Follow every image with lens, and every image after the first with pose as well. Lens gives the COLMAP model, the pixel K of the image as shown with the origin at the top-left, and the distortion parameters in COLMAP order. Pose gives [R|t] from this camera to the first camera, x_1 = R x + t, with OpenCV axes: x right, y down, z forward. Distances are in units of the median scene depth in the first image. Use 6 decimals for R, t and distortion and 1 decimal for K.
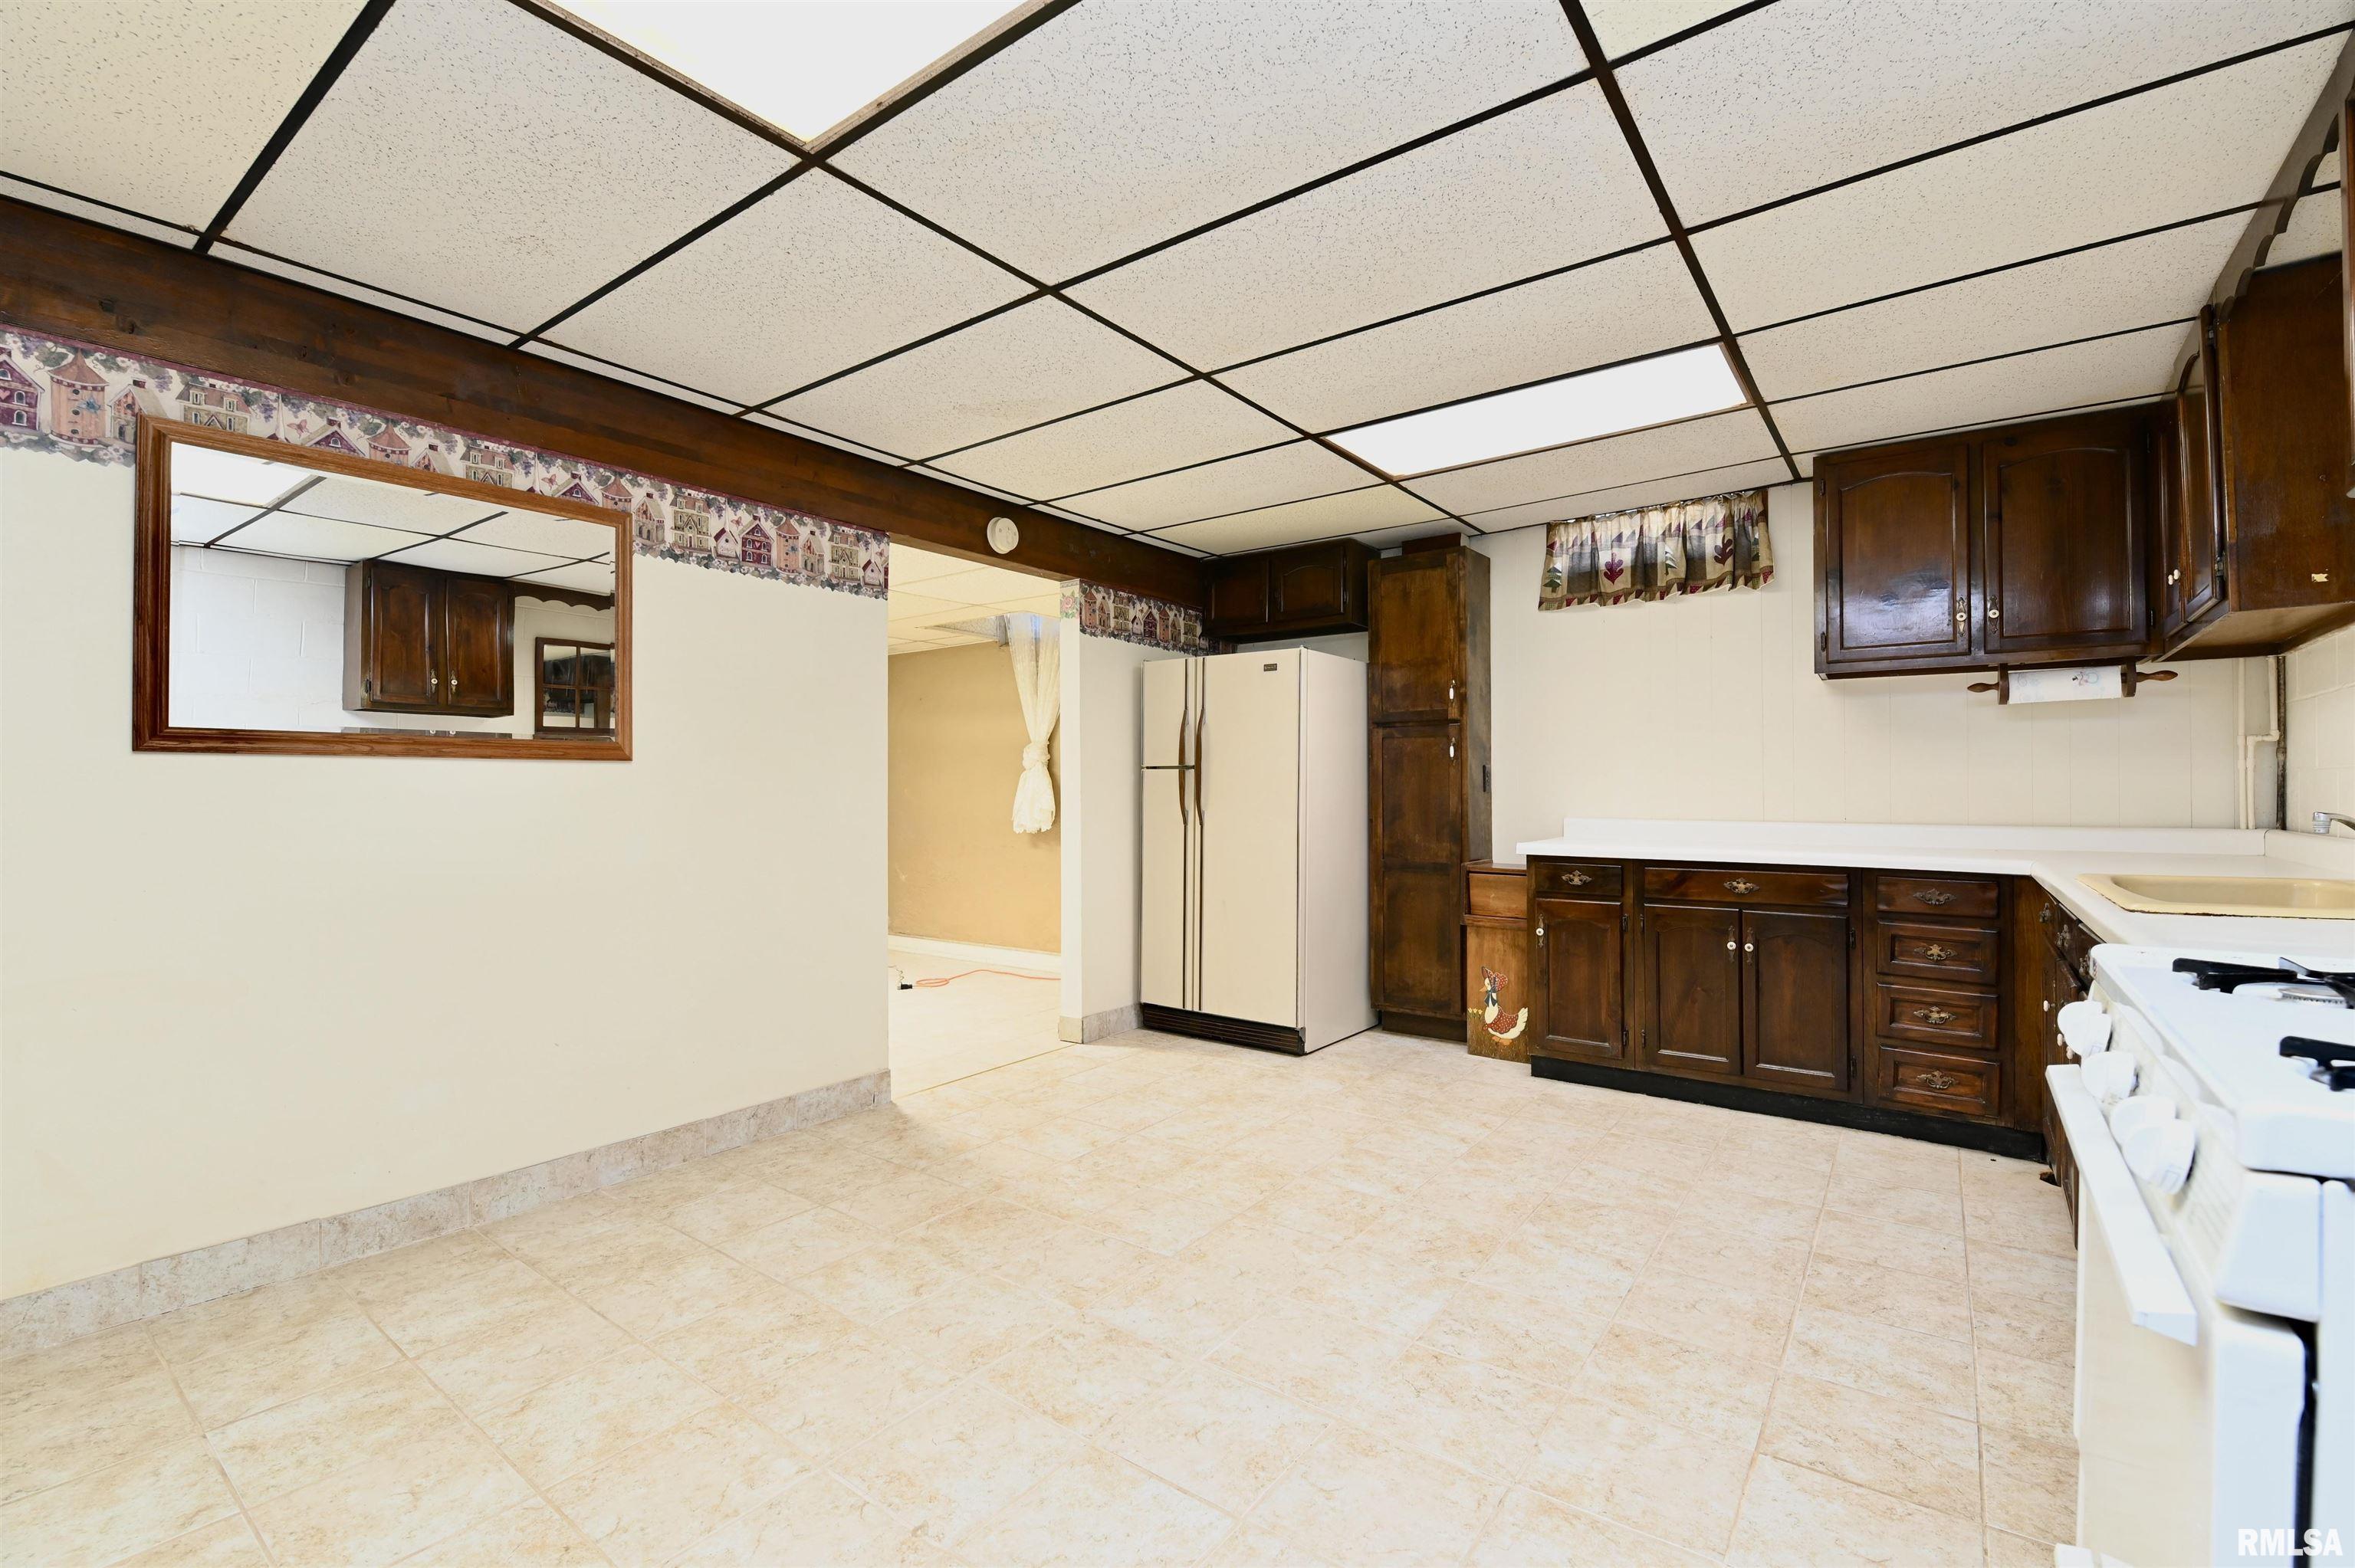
lens RADIAL K [[1012.9, 0, 1186.9], [0, 1012.9, 783.6], [0, 0, 1]] dist [0.000618, -0.010989]
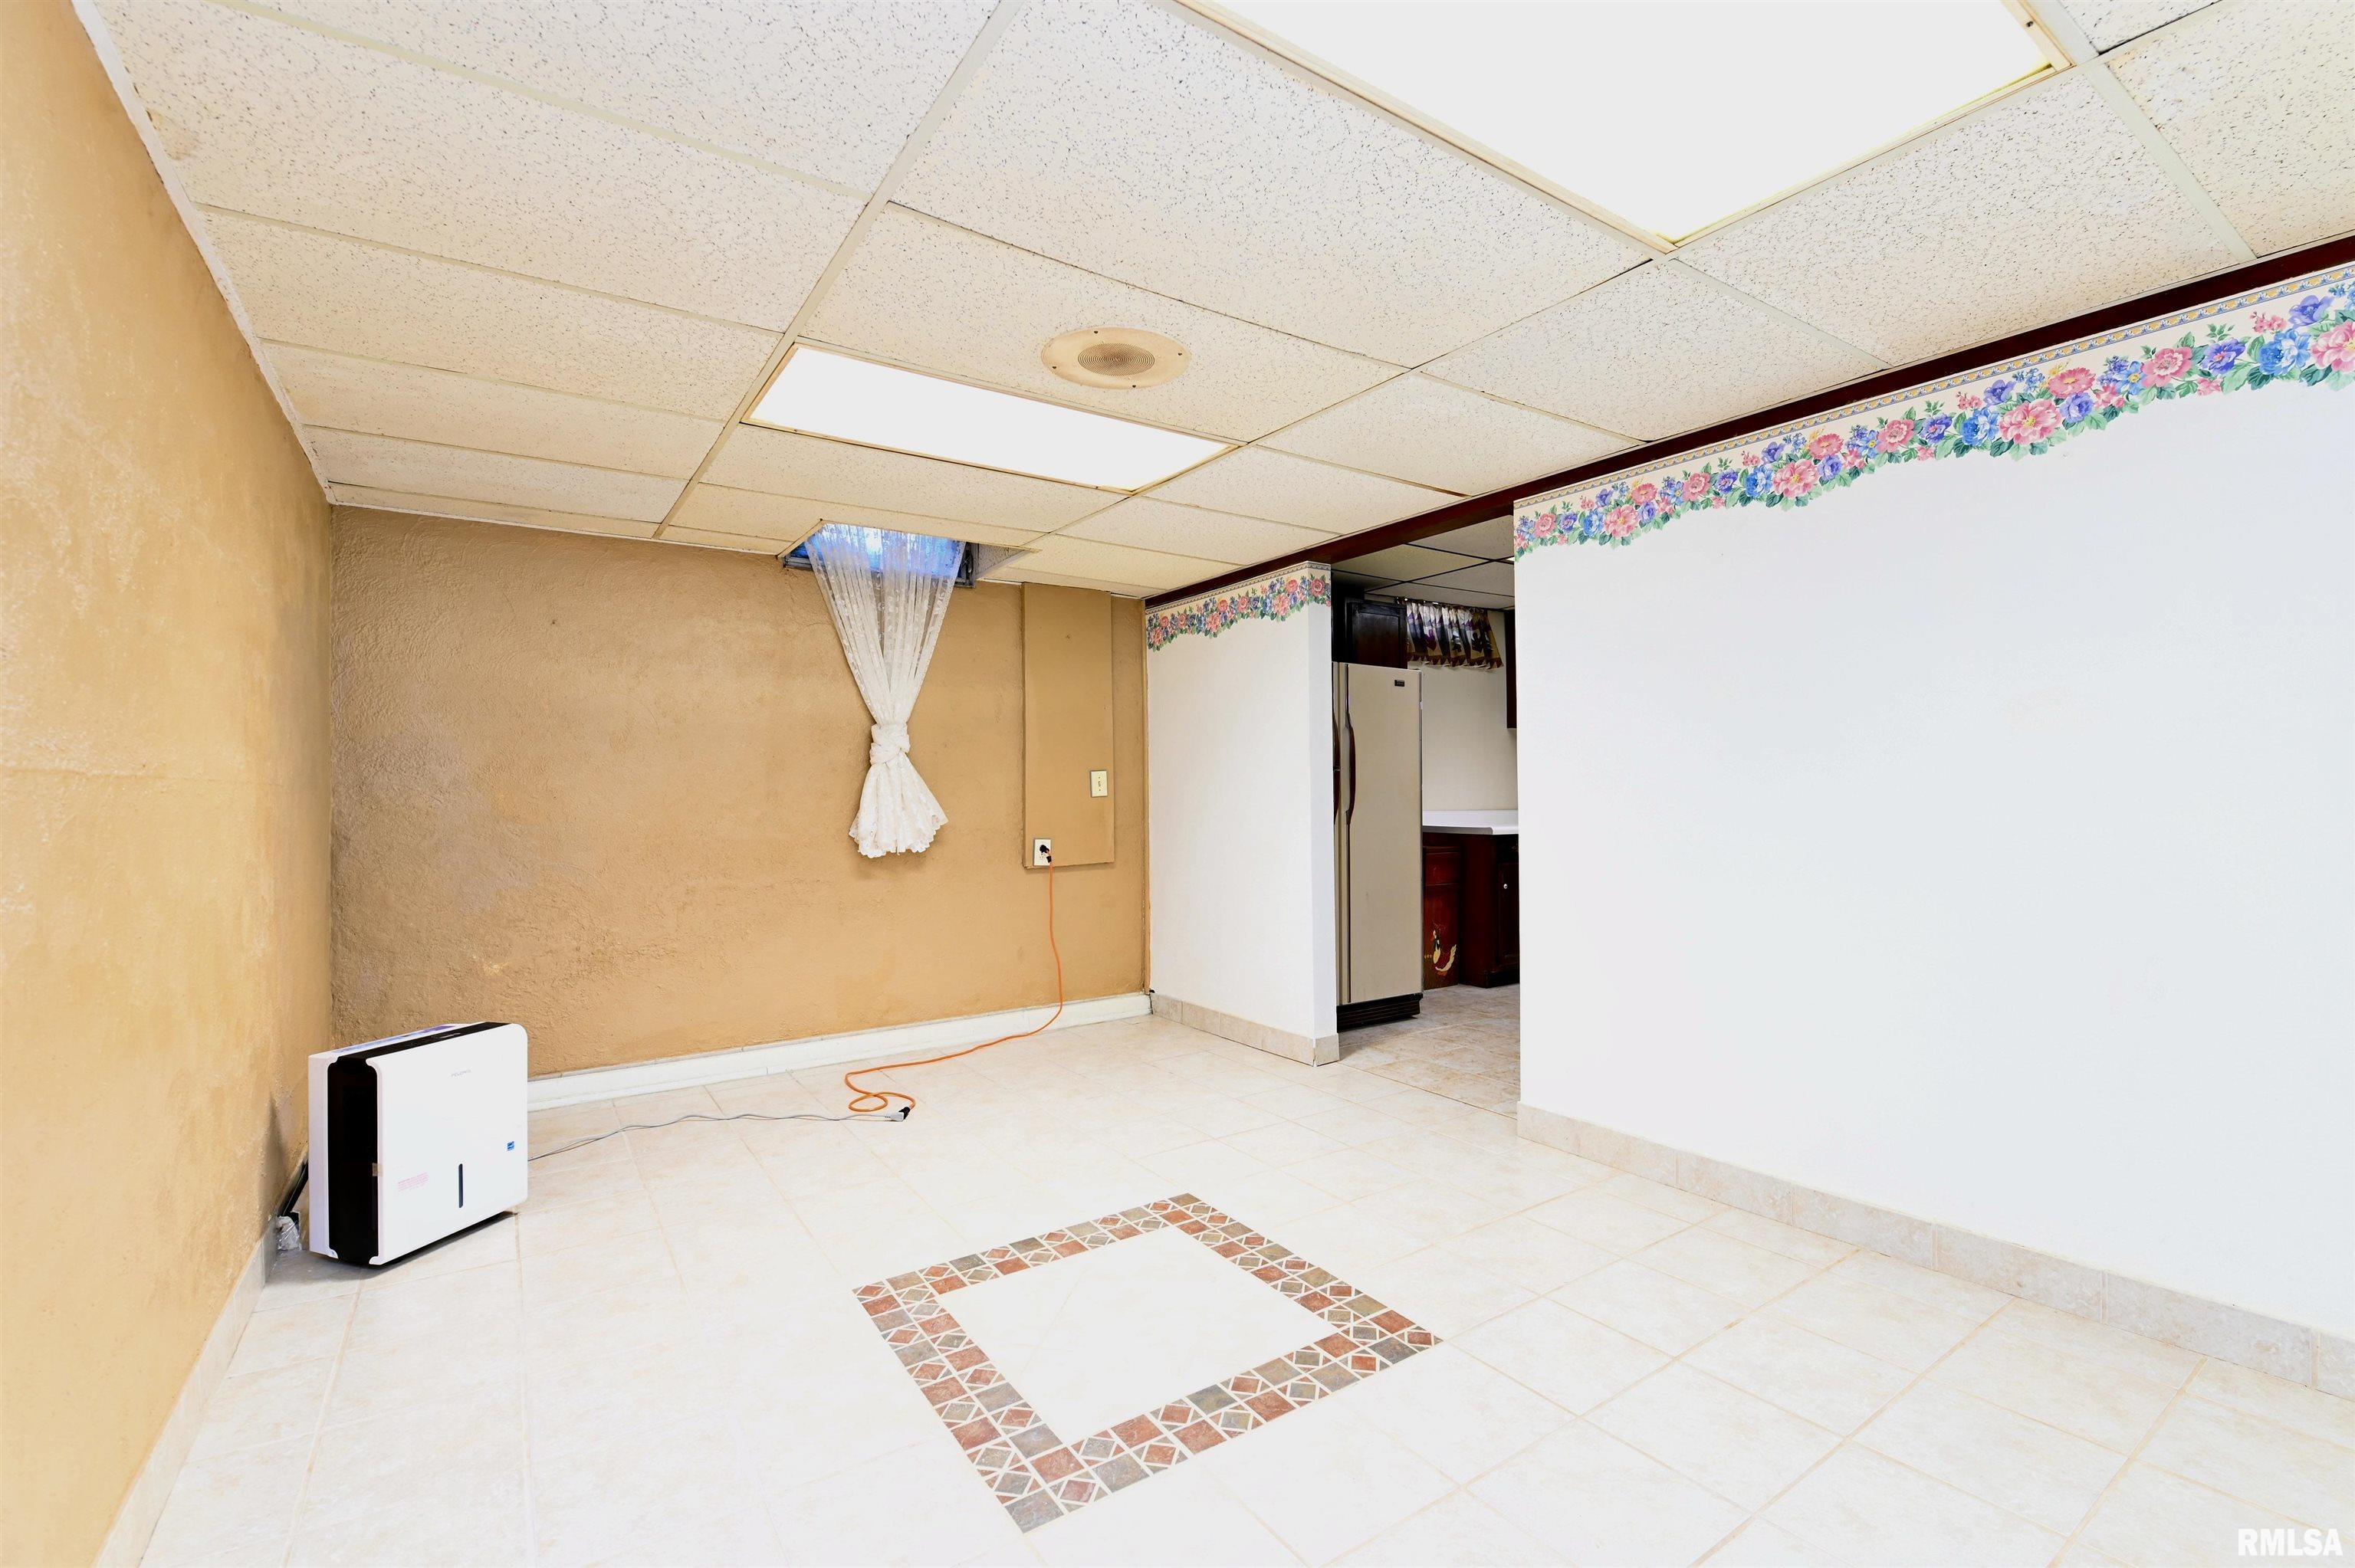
lens RADIAL K [[1012.9, 0, 1186.9], [0, 1012.9, 783.6], [0, 0, 1]] dist [0.000618, -0.010989]
pose [[0.327702, 0.010170, 0.944726, -1.552253], [0.000606, 0.999940, -0.010975, 0.015437], [-0.944781, 0.004169, 0.327676, 1.230917]]
